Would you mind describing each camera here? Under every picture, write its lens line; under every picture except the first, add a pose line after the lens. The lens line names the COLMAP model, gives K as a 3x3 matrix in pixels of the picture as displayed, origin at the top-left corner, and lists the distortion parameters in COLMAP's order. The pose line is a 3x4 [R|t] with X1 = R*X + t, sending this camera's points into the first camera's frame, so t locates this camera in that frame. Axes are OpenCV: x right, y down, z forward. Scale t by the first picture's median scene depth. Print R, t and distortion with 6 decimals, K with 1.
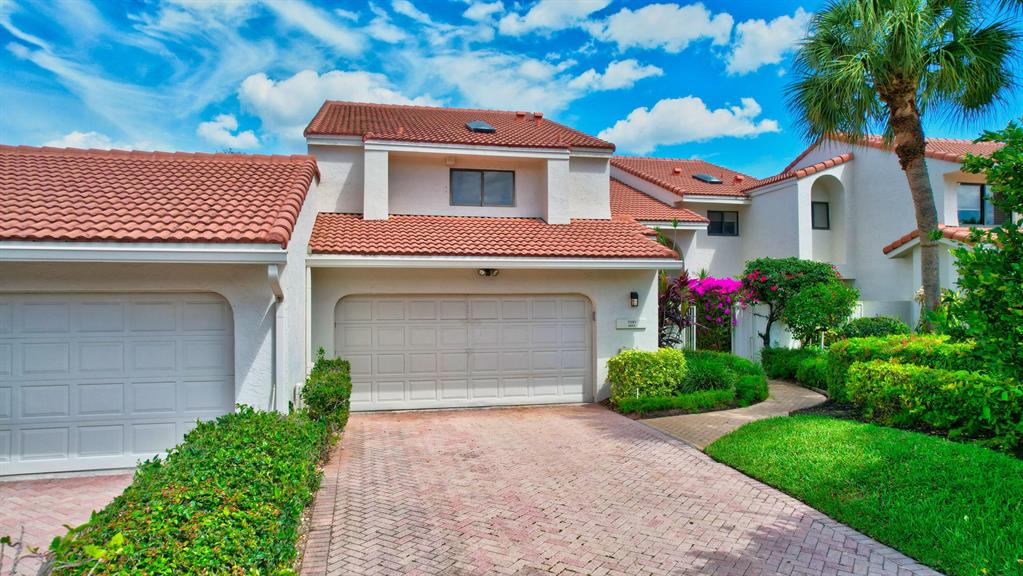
lens RADIAL K [[664.6, 0, 517.6], [0, 664.6, 291.3], [0, 0, 1]] dist [-0.058165, 0.044816]
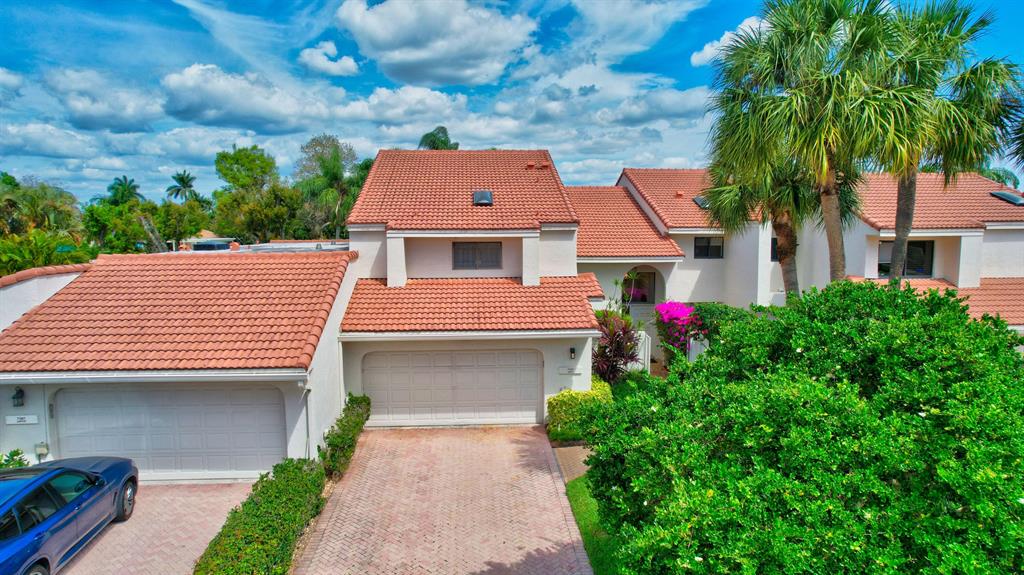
lens RADIAL K [[665.2, 0, 507.9], [0, 665.2, 285.2], [0, 0, 1]] dist [-0.058165, 0.044816]
pose [[0.984184, 0.013778, -0.176613, 0.297838], [0.005098, 0.994355, 0.105977, -0.287716], [0.177076, -0.105201, 0.978559, -0.379017]]
